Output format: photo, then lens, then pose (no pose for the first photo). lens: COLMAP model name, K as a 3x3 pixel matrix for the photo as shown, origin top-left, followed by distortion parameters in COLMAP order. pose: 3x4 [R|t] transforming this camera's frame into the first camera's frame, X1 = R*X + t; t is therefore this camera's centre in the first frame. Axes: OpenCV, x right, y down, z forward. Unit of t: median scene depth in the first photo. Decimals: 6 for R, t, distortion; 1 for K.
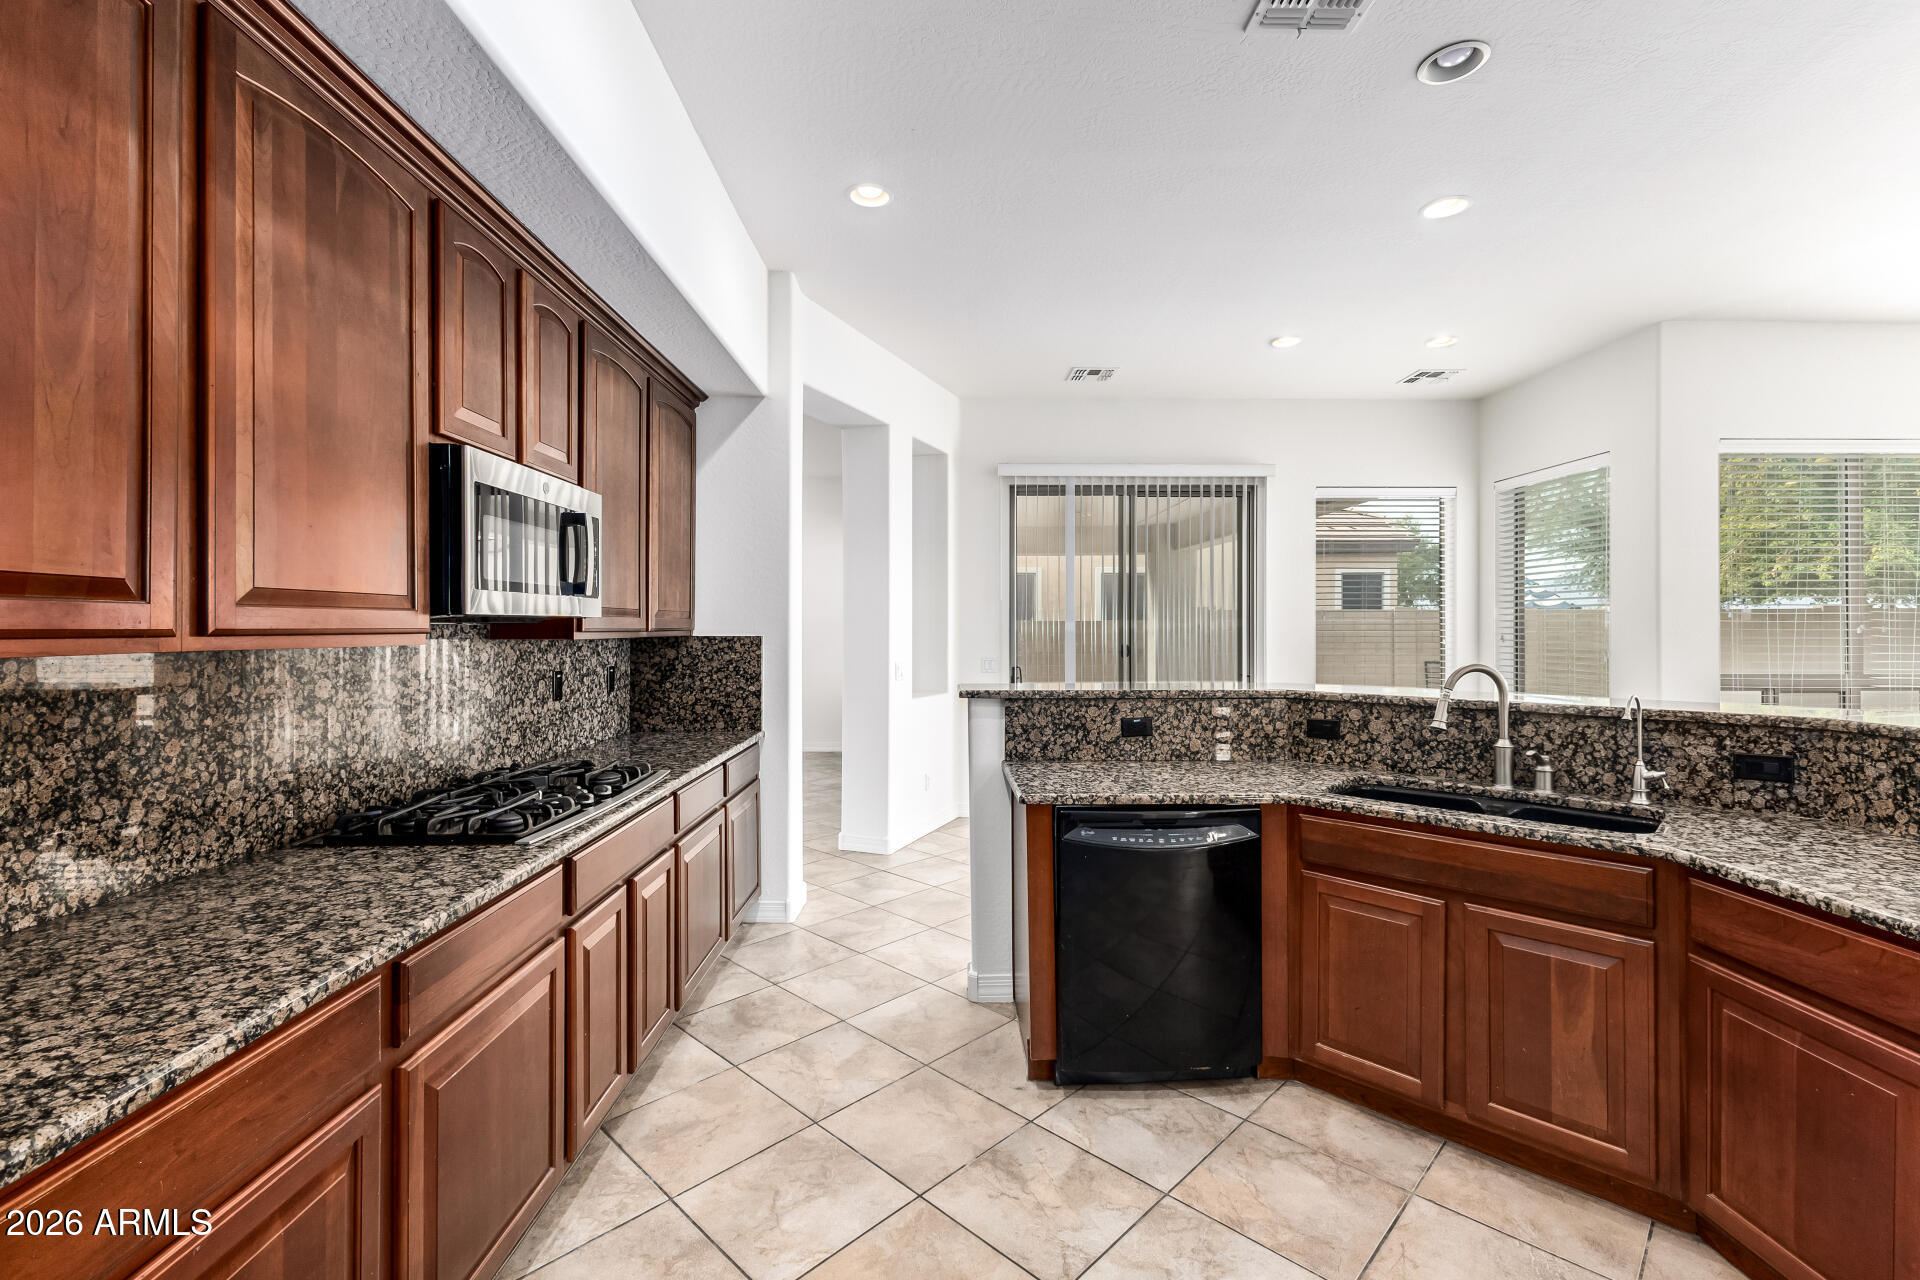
lens RADIAL K [[837.9, 0, 963.9], [0, 837.9, 625.2], [0, 0, 1]] dist [0.008578, -0.000792]
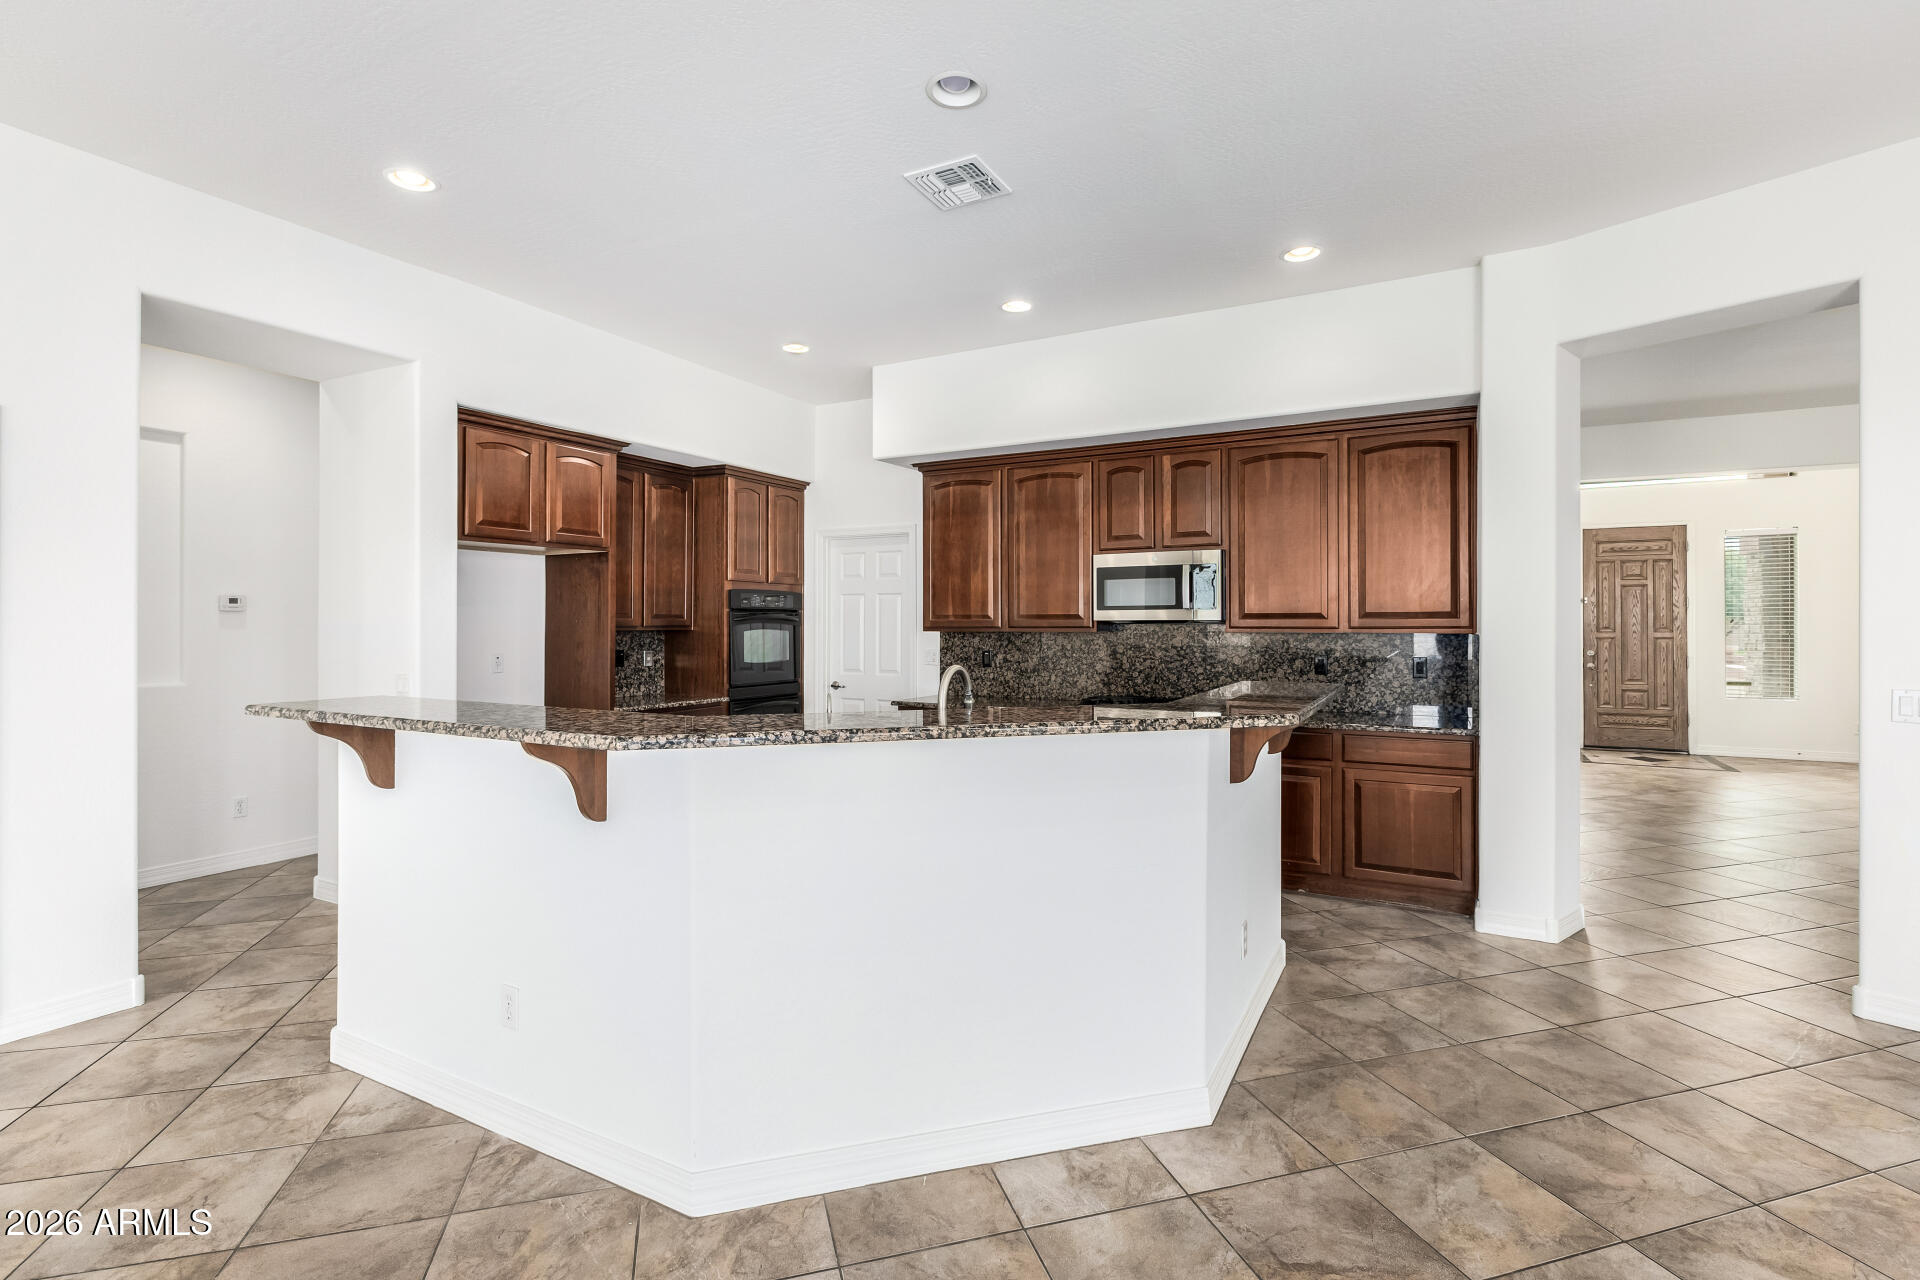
lens RADIAL K [[887.3, 0, 947.5], [0, 887.3, 627.5], [0, 0, 1]] dist [-0.008974, -0.002421]
pose [[-0.492712, 0.003177, -0.870186, 2.666696], [0.001696, 0.999995, 0.002691, 0.000175], [0.870191, -0.000150, -0.492715, 2.604886]]
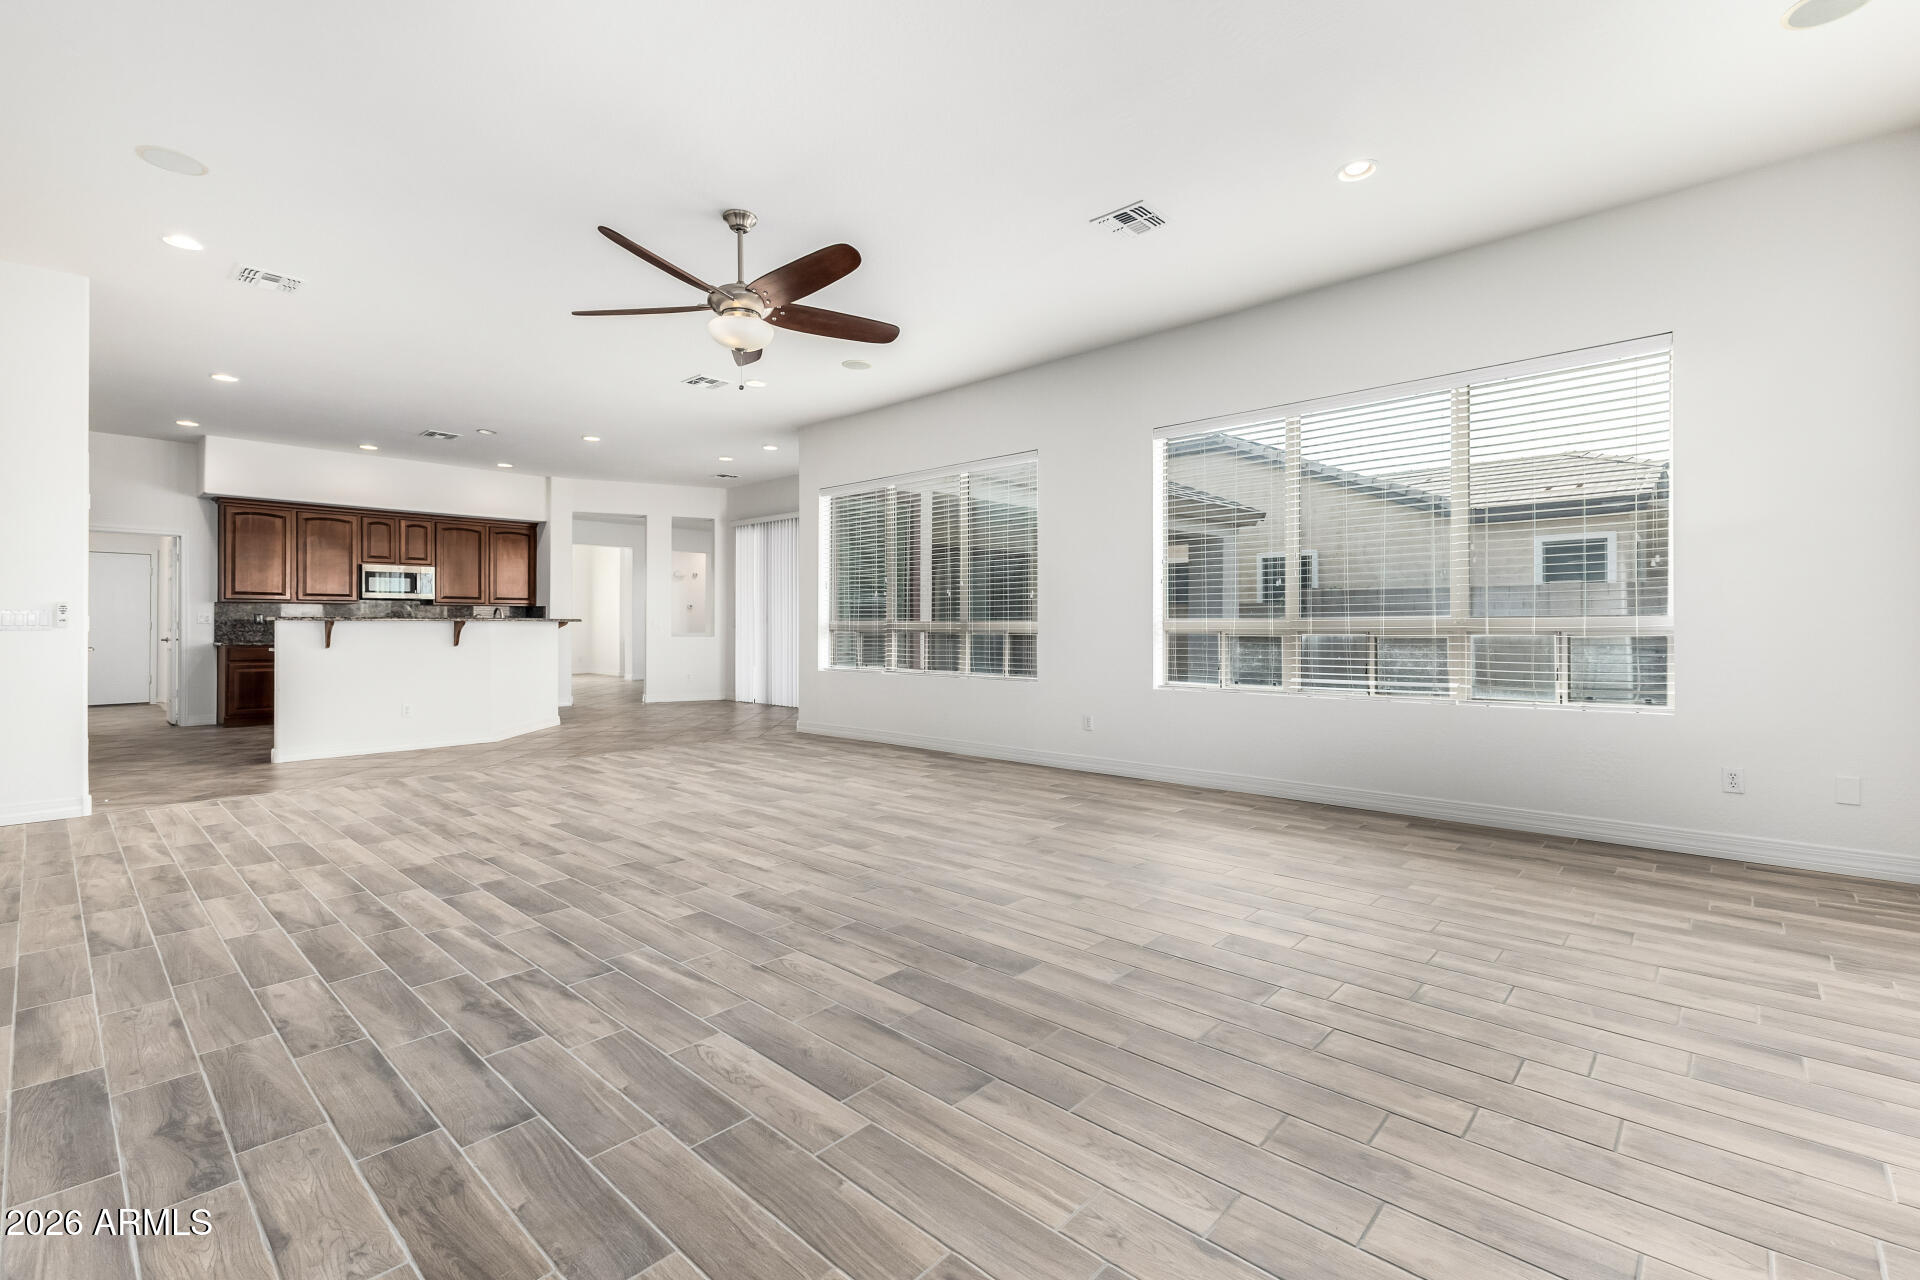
lens RADIAL K [[837.9, 0, 973.7], [0, 837.9, 628.0], [0, 0, 1]] dist [0.008578, -0.000792]
pose [[0.739544, 0.002979, -0.673102, 7.103482], [-0.000883, 0.999994, 0.003456, 0.189676], [0.673108, -0.001962, 0.739542, -0.144763]]
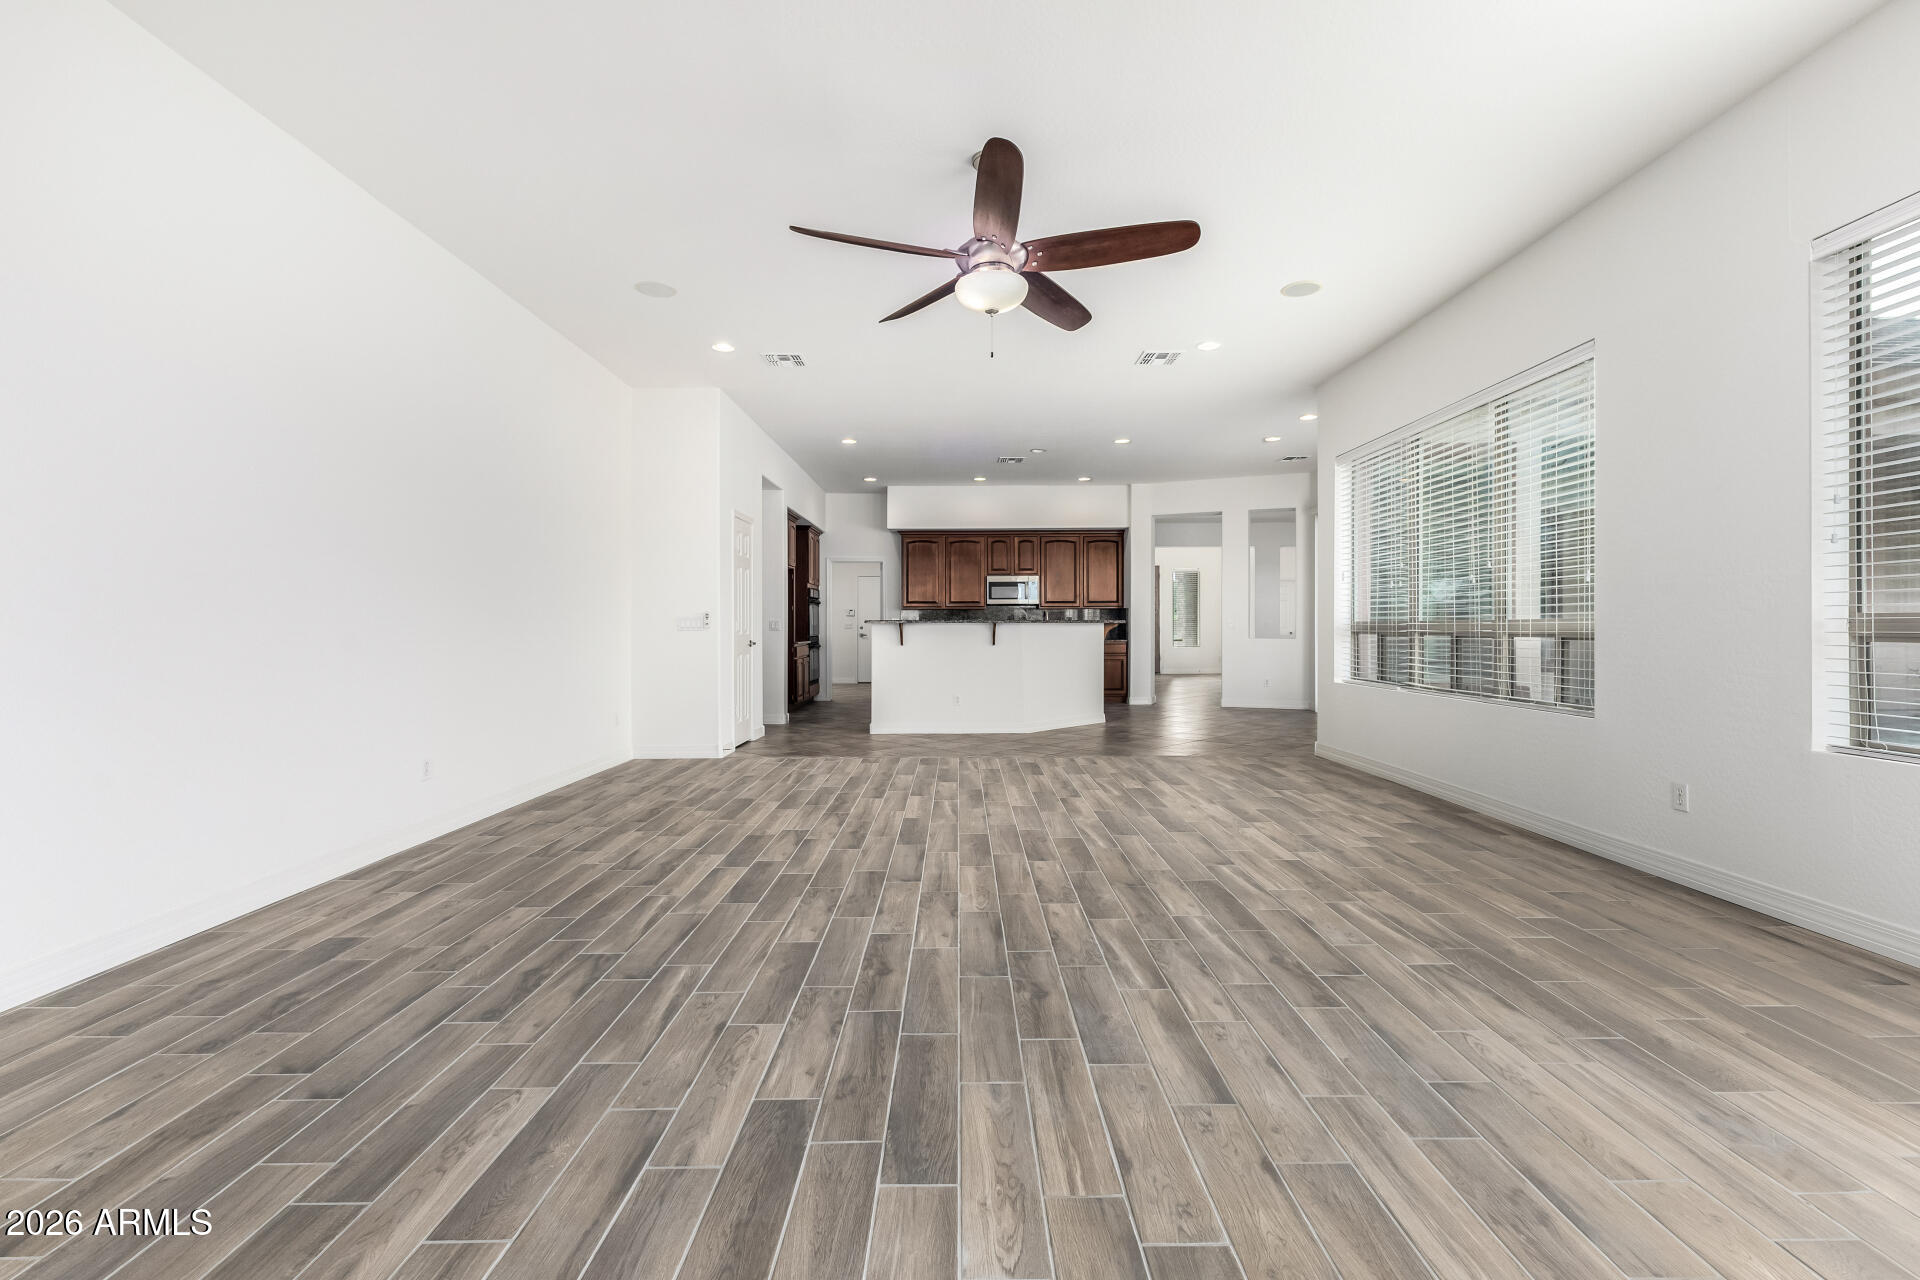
lens RADIAL K [[837.9, 0, 968.8], [0, 837.9, 633.2], [0, 0, 1]] dist [0.008578, -0.000792]
pose [[0.001718, 0.008097, -0.999966, 7.089130], [0.002195, 0.999965, 0.008101, 0.189675], [0.999996, -0.002209, 0.001700, 1.252981]]
